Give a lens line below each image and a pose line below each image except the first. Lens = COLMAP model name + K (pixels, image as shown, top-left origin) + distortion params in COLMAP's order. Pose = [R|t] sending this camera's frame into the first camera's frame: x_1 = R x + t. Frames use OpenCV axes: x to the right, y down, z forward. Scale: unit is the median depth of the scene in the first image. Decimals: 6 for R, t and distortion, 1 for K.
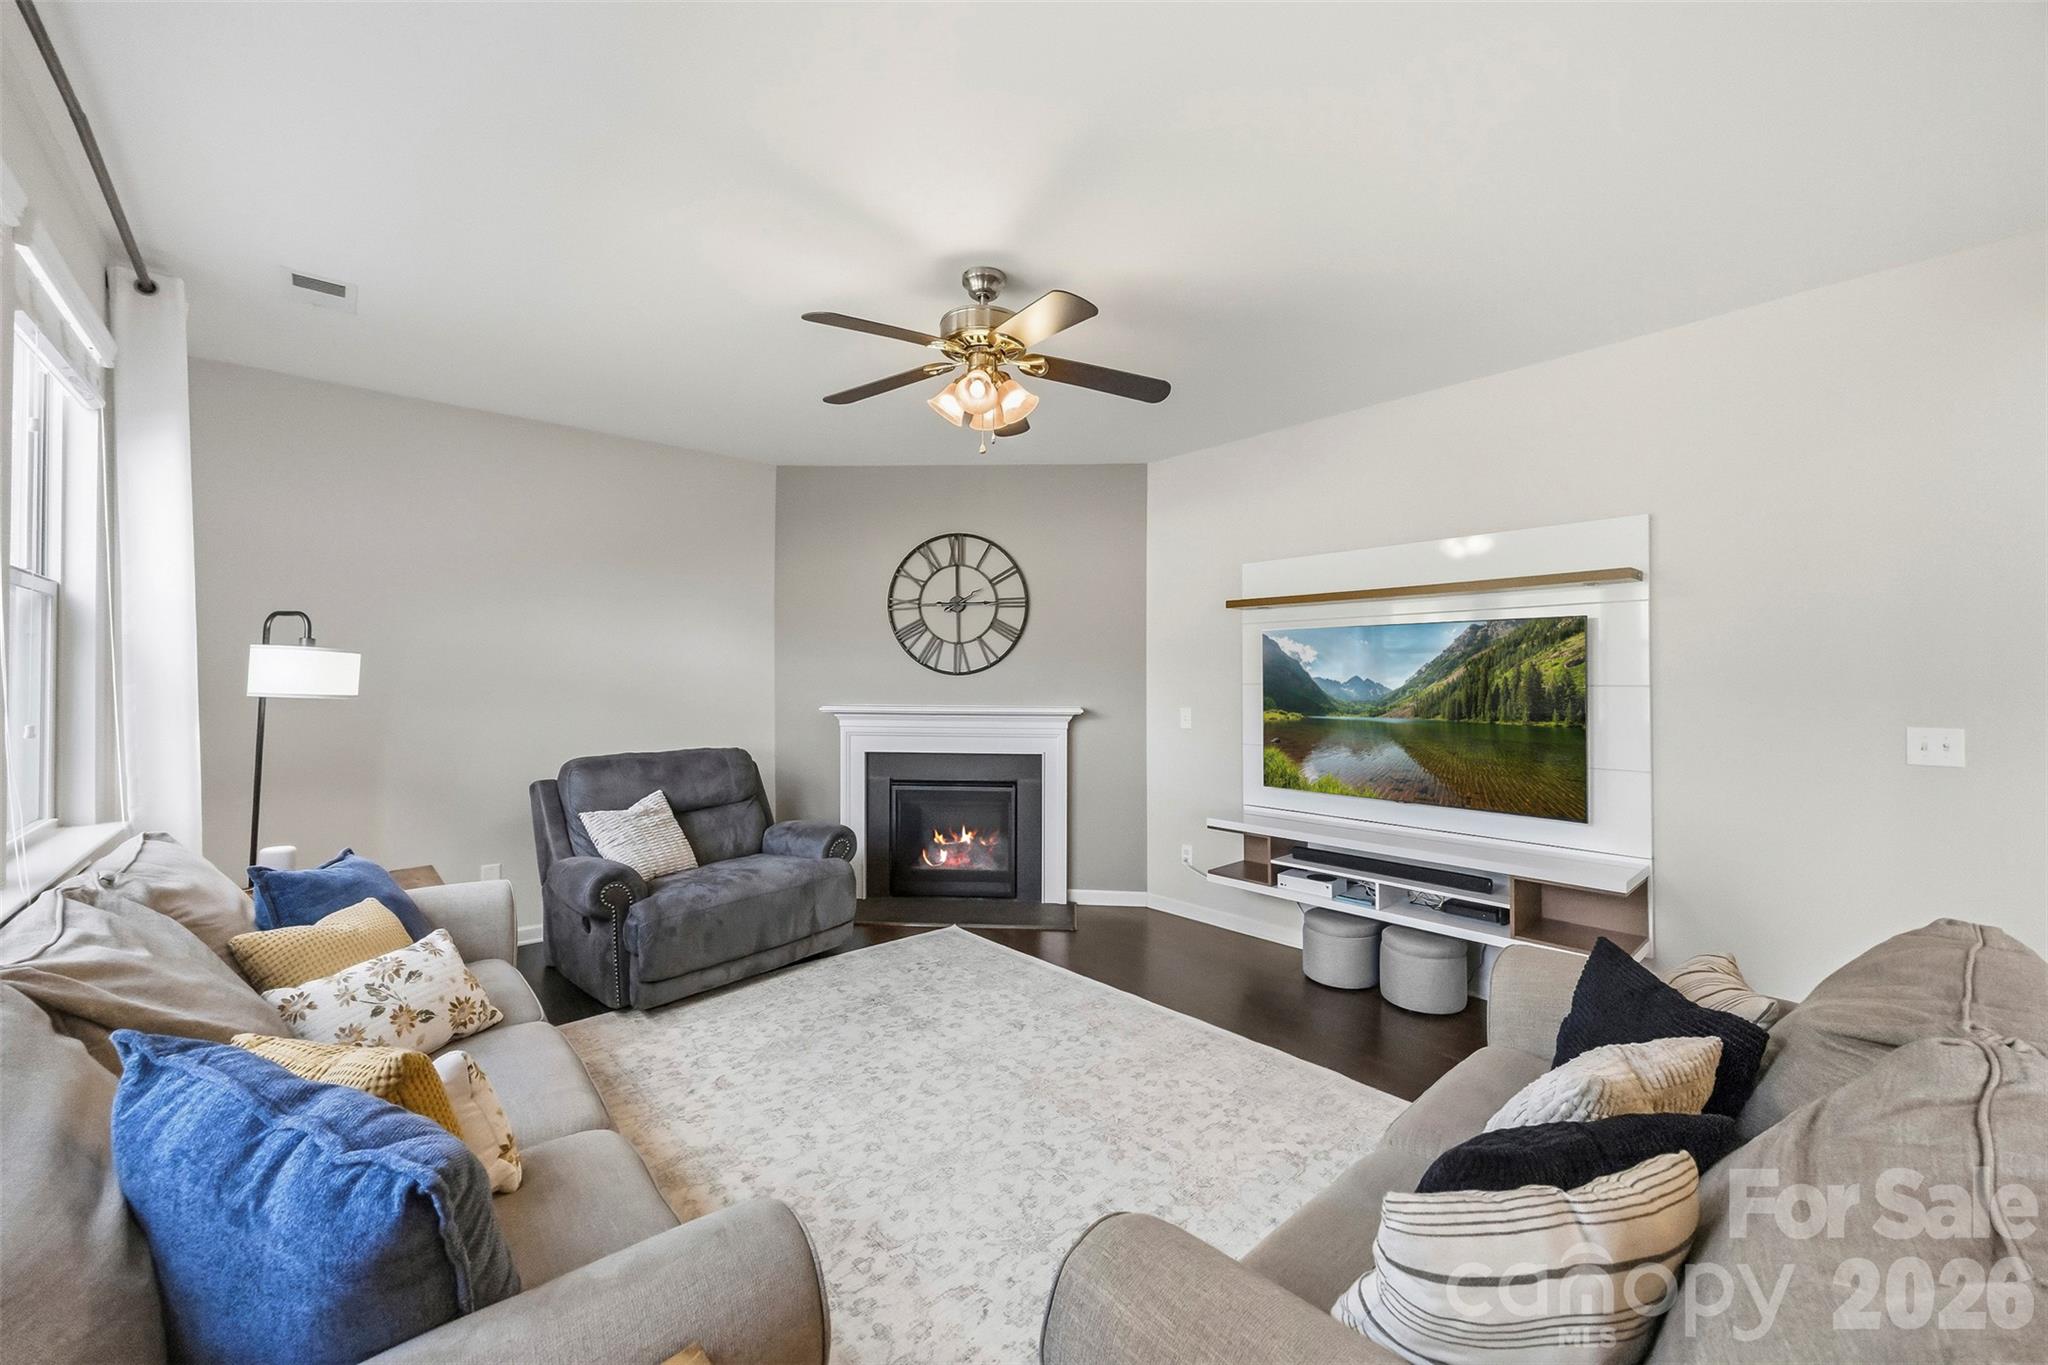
lens RADIAL K [[808.7, 0, 1035.9], [0, 808.7, 673.1], [0, 0, 1]] dist [0.001748, -0.000035]
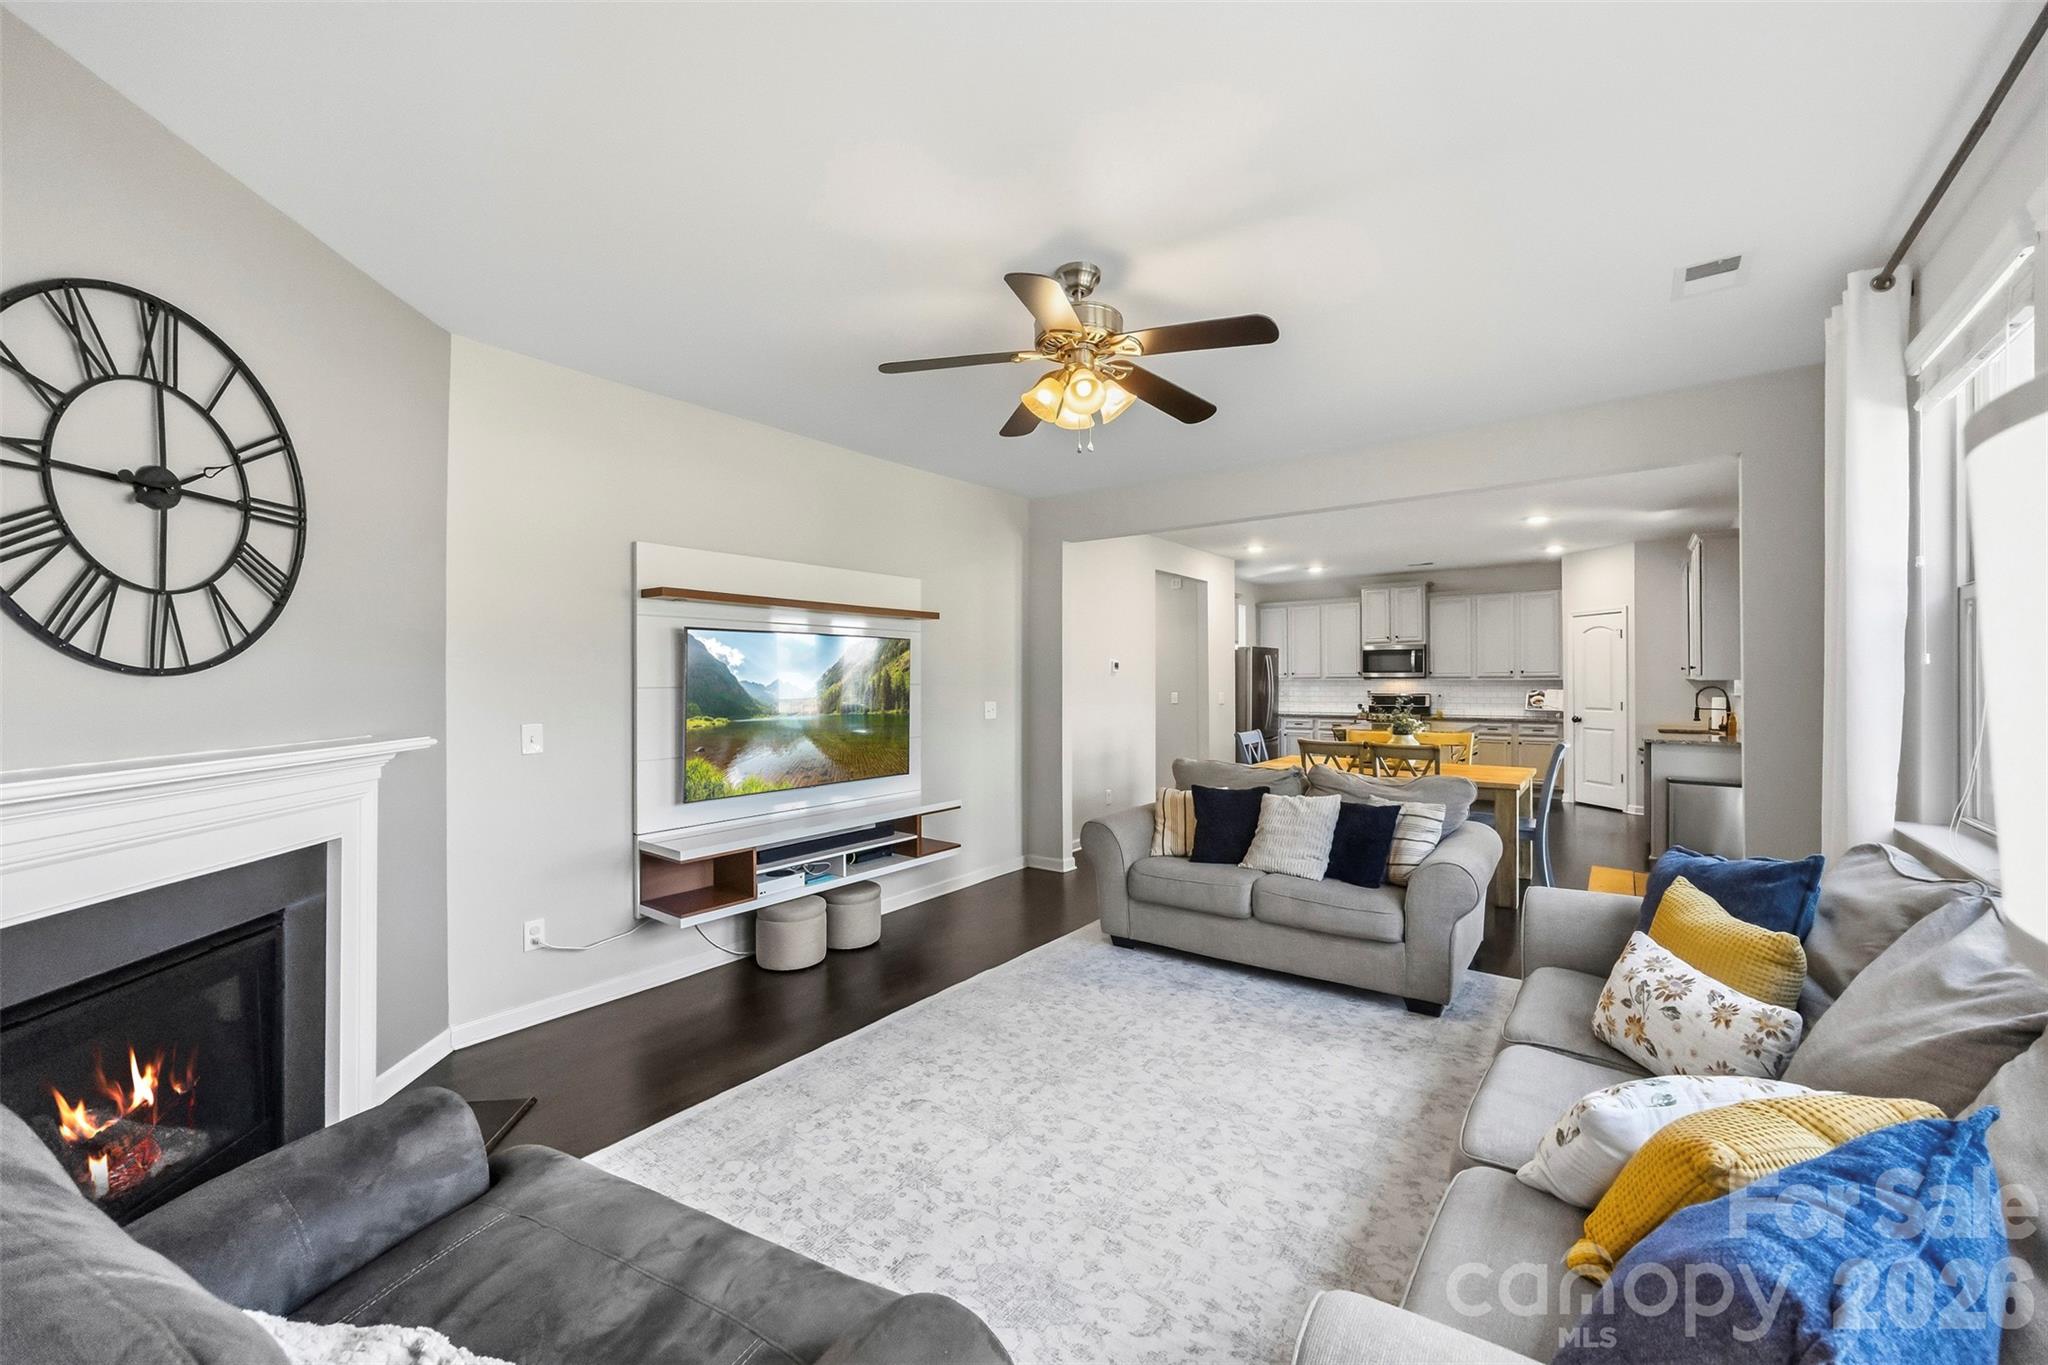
lens RADIAL K [[808.7, 0, 1034.9], [0, 808.7, 679.8], [0, 0, 1]] dist [0.001748, -0.000035]
pose [[-0.205809, -0.000531, 0.978592, -0.551029], [-0.002563, 0.999997, 0.000004, 0.003163], [-0.978589, -0.002507, -0.205809, 0.680529]]
